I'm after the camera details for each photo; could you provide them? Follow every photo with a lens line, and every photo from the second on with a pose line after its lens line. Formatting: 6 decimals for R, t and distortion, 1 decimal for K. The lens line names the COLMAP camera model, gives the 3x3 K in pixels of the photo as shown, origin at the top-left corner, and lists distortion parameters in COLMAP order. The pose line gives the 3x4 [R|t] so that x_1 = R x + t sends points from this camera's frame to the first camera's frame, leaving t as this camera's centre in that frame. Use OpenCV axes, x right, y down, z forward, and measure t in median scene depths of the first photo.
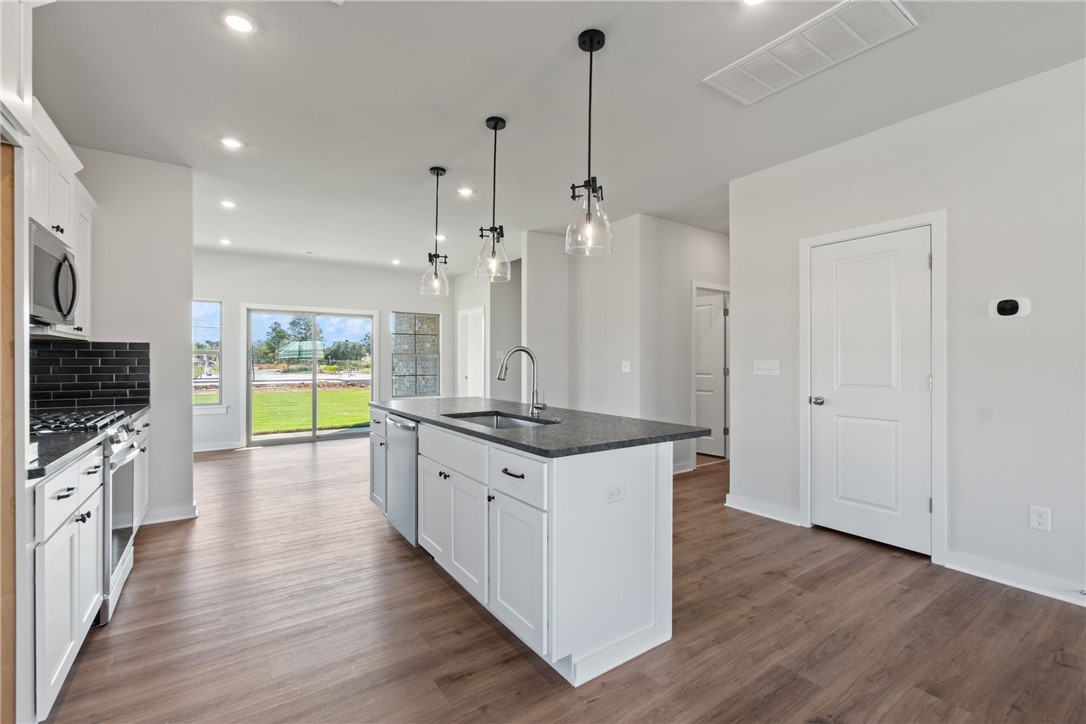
lens RADIAL K [[470.4, 0, 544.3], [0, 470.4, 360.6], [0, 0, 1]] dist [-0.004236, -0.000362]
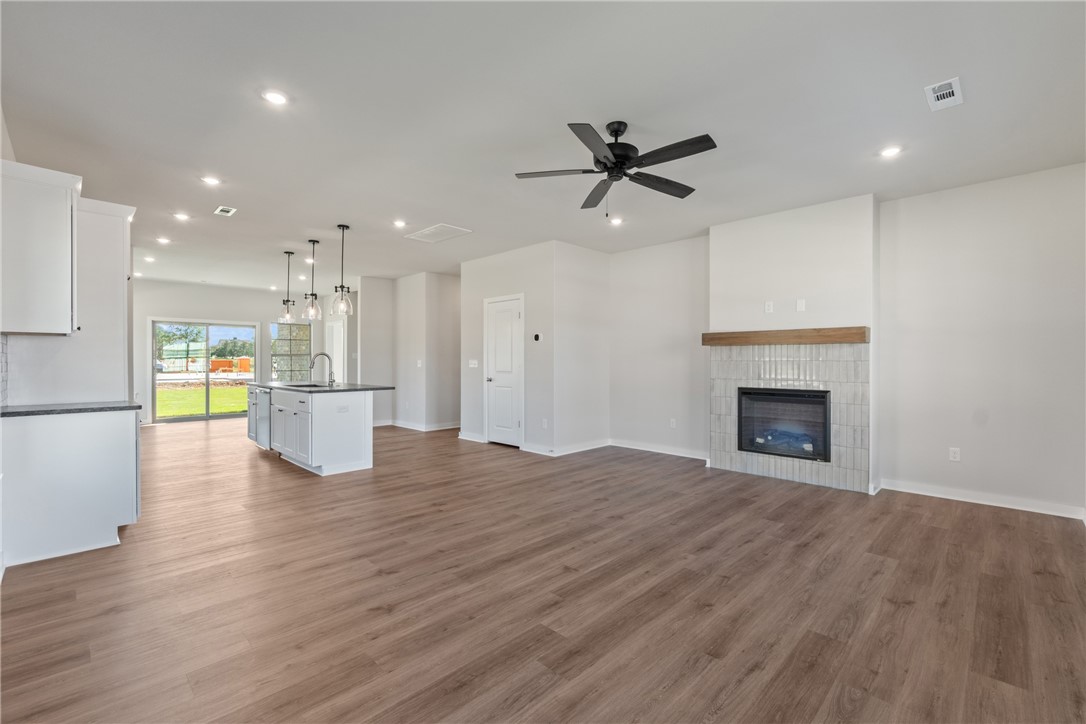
lens RADIAL K [[470.4, 0, 541.8], [0, 470.4, 363.1], [0, 0, 1]] dist [-0.004236, -0.000362]
pose [[0.983752, 0.001283, 0.179528, 0.206103], [-0.002275, 0.999983, 0.005318, 0.001417], [-0.179519, -0.005640, 0.983738, -0.481645]]
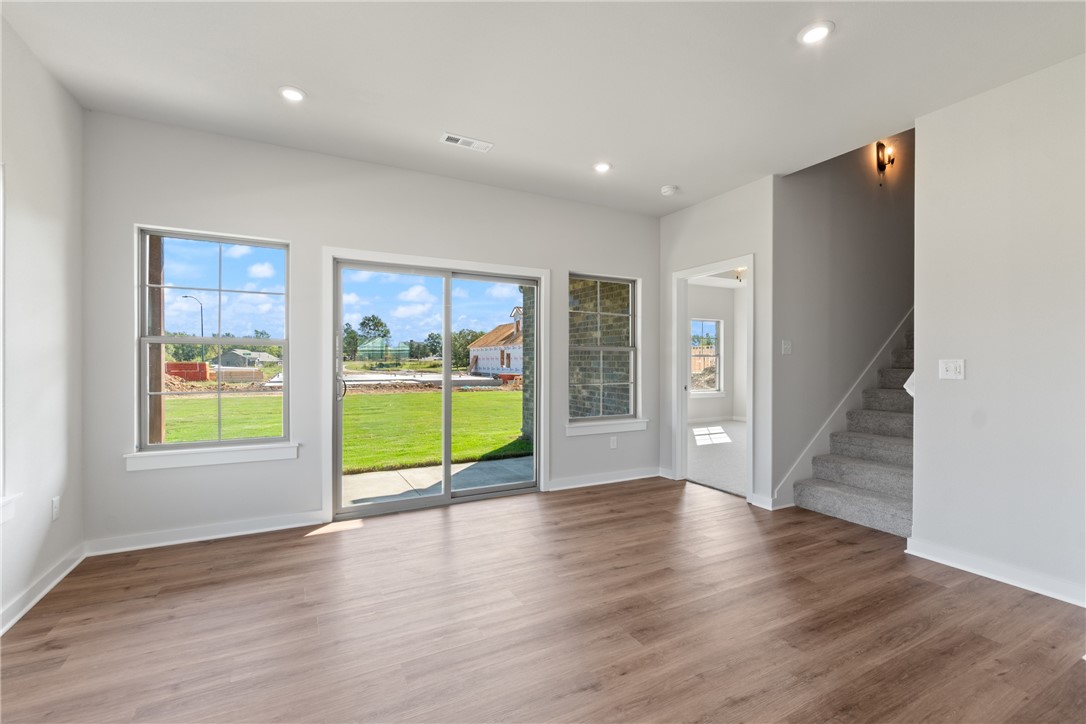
lens RADIAL K [[470.4, 0, 543.2], [0, 470.4, 362.8], [0, 0, 1]] dist [-0.004236, -0.000362]
pose [[0.992458, 0.002395, -0.122564, -0.309719], [-0.001772, 0.999985, 0.005190, 0.002714], [0.122575, -0.004934, 0.992447, 0.466677]]
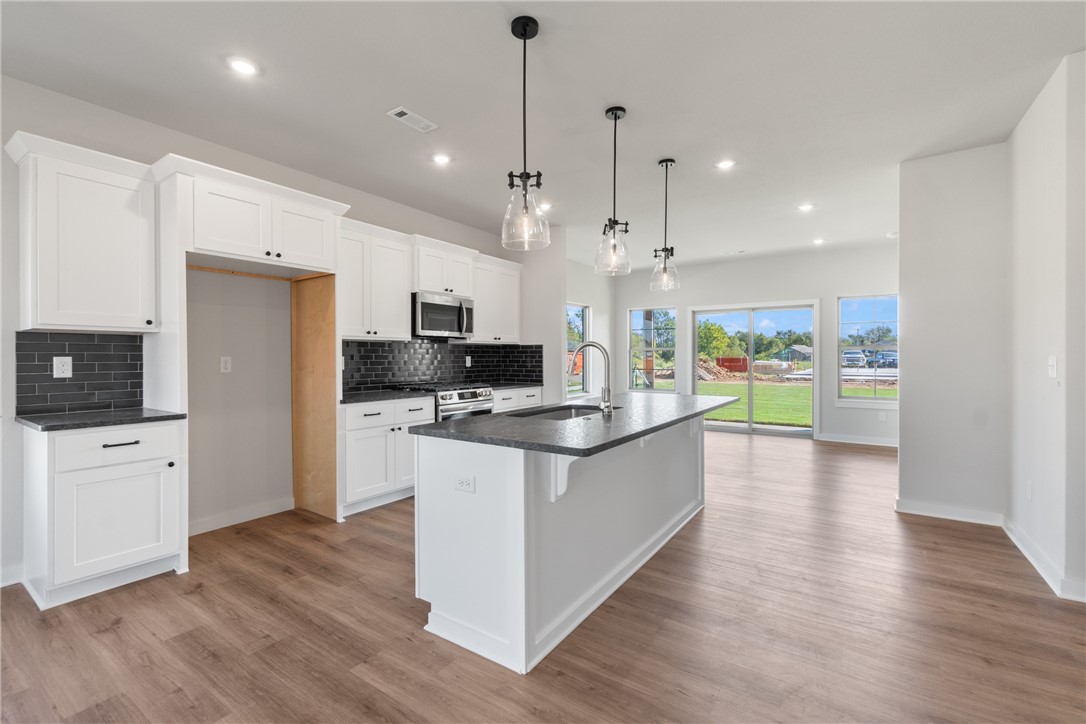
lens RADIAL K [[470.4, 0, 537.1], [0, 470.4, 359.4], [0, 0, 1]] dist [-0.004236, -0.000362]
pose [[0.345750, 0.005896, -0.938308, 0.313151], [0.004120, 0.999961, 0.007802, -0.000411], [0.938318, -0.006564, 0.345712, 0.207485]]
